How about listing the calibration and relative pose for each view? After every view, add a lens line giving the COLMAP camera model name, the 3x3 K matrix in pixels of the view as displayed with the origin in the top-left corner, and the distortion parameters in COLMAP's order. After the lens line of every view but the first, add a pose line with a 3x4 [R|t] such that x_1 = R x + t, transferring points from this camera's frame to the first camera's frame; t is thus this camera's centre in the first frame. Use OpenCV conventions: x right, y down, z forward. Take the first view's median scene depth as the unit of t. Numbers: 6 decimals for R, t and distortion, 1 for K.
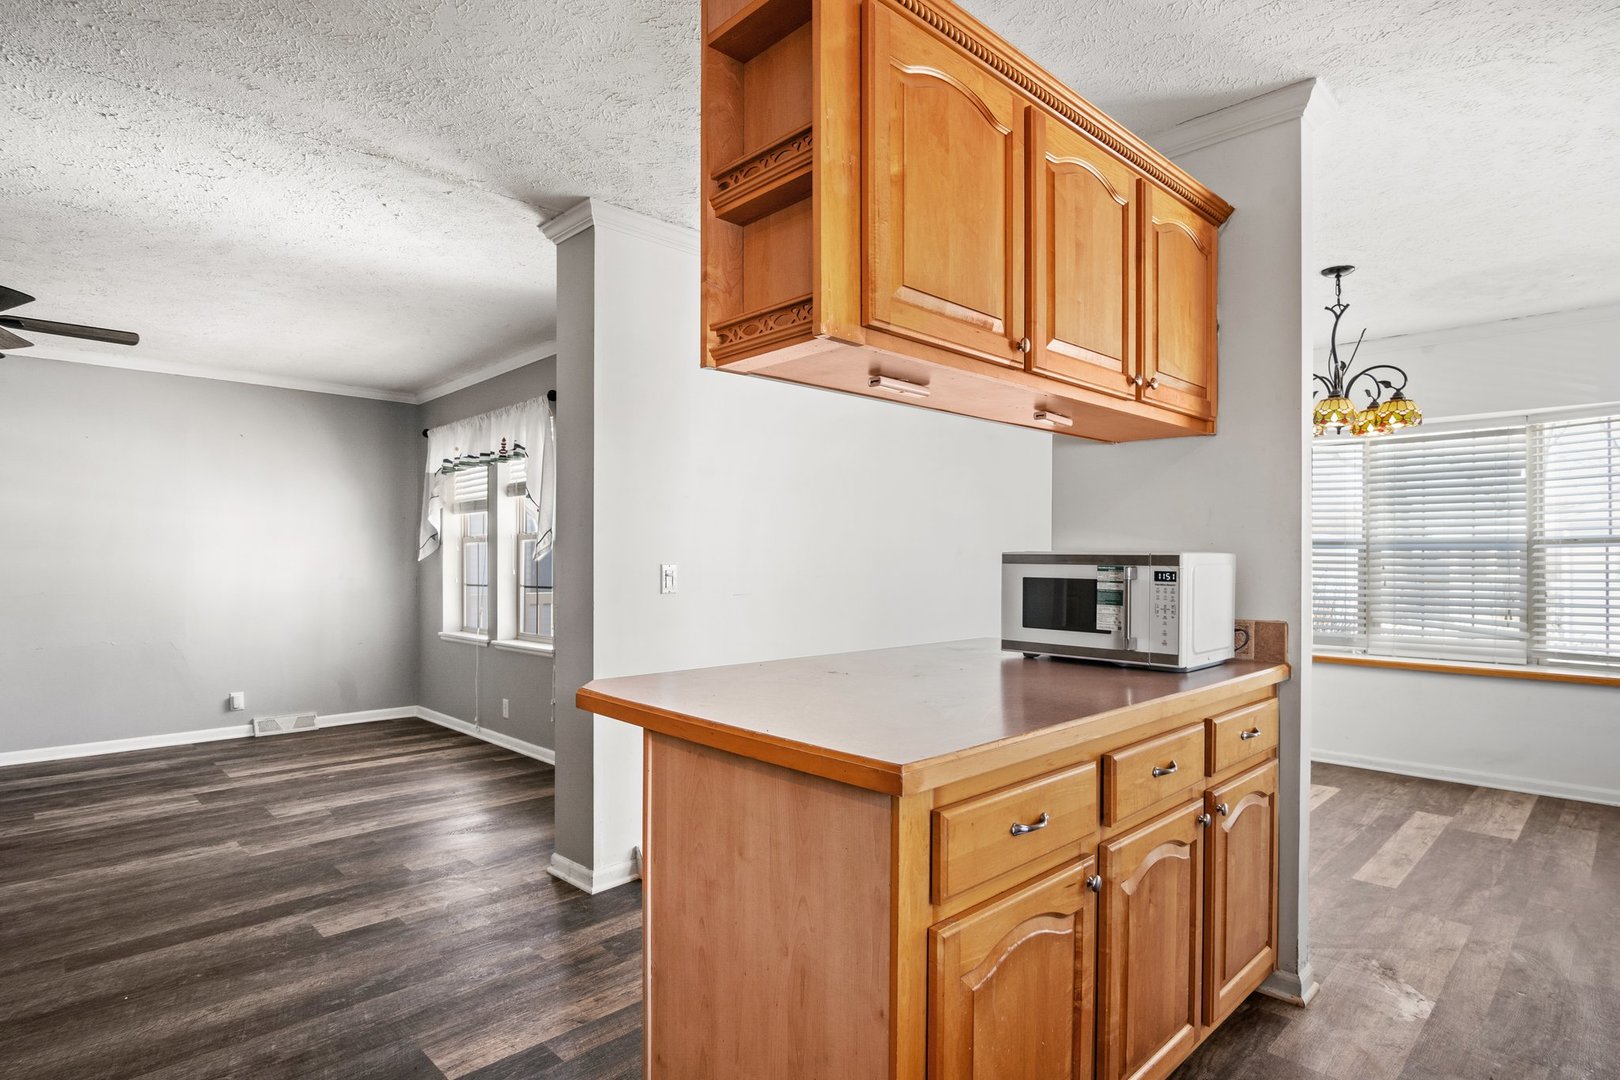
lens RADIAL K [[847.8, 0, 804.4], [0, 847.8, 554.4], [0, 0, 1]] dist [-0.015557, -0.000382]
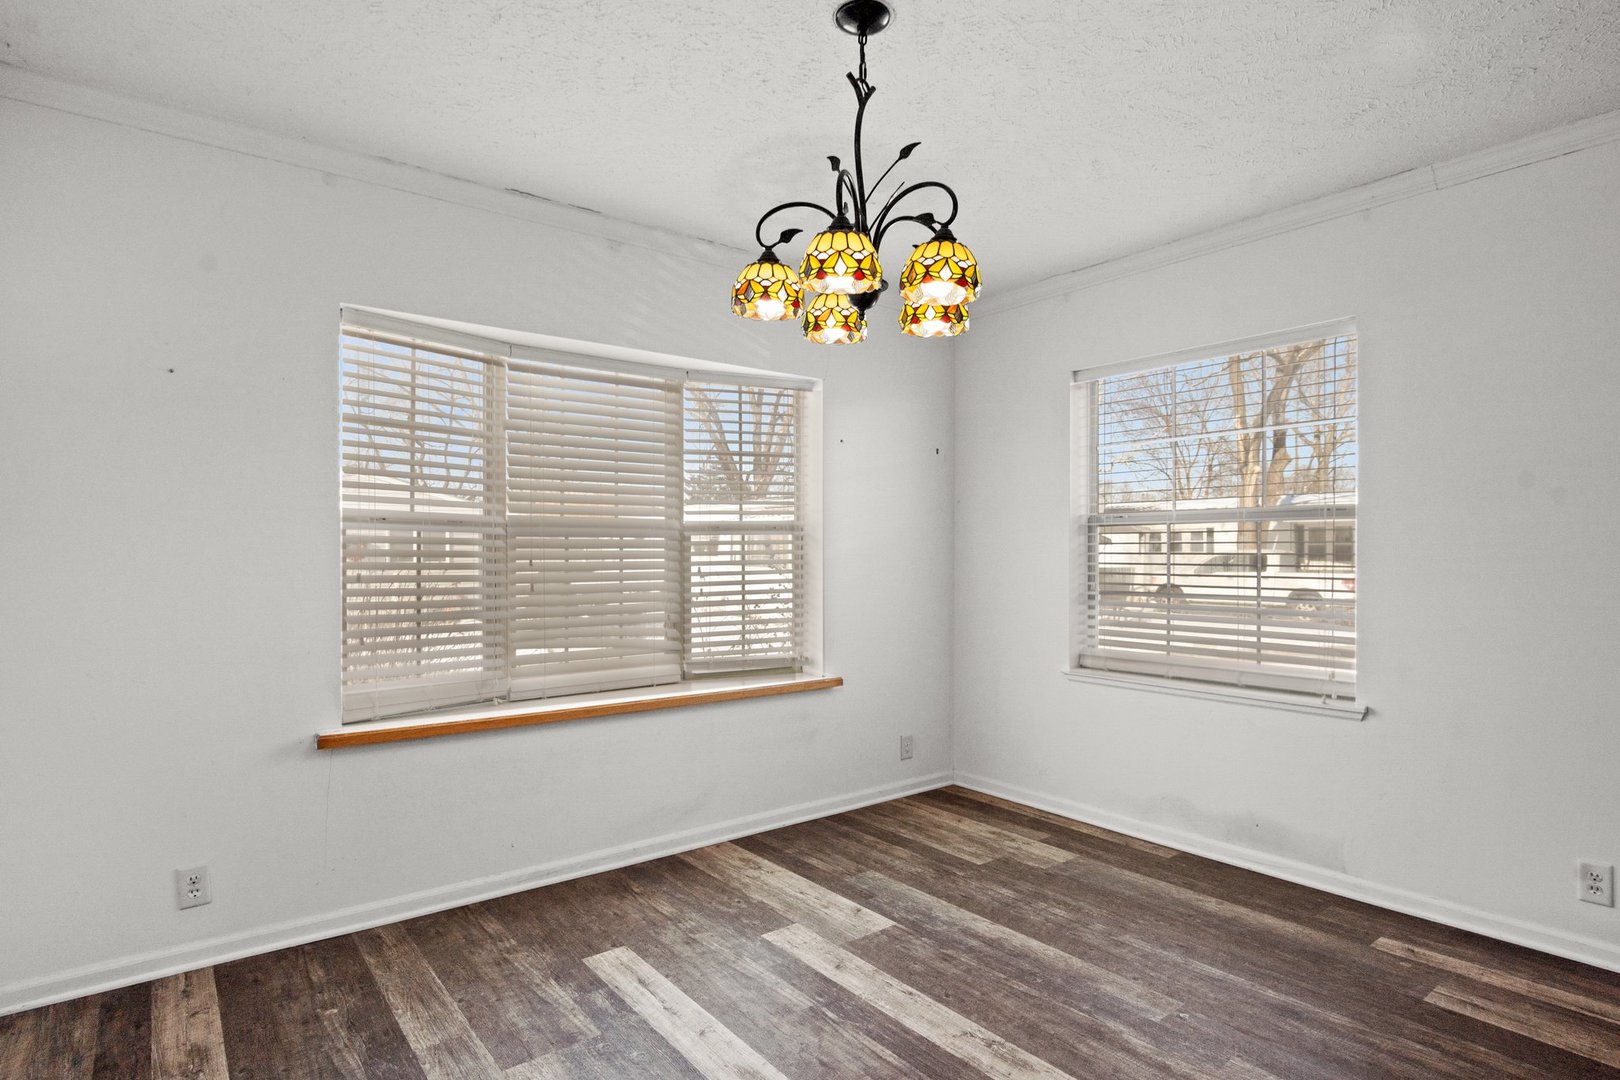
lens RADIAL K [[847.8, 0, 804.4], [0, 847.8, 554.4], [0, 0, 1]] dist [-0.015557, -0.000382]
pose [[0.105636, -0.005009, 0.994392, 0.088923], [-0.005691, 0.999968, 0.005641, 0.006141], [-0.994389, -0.006255, 0.105604, 0.977439]]
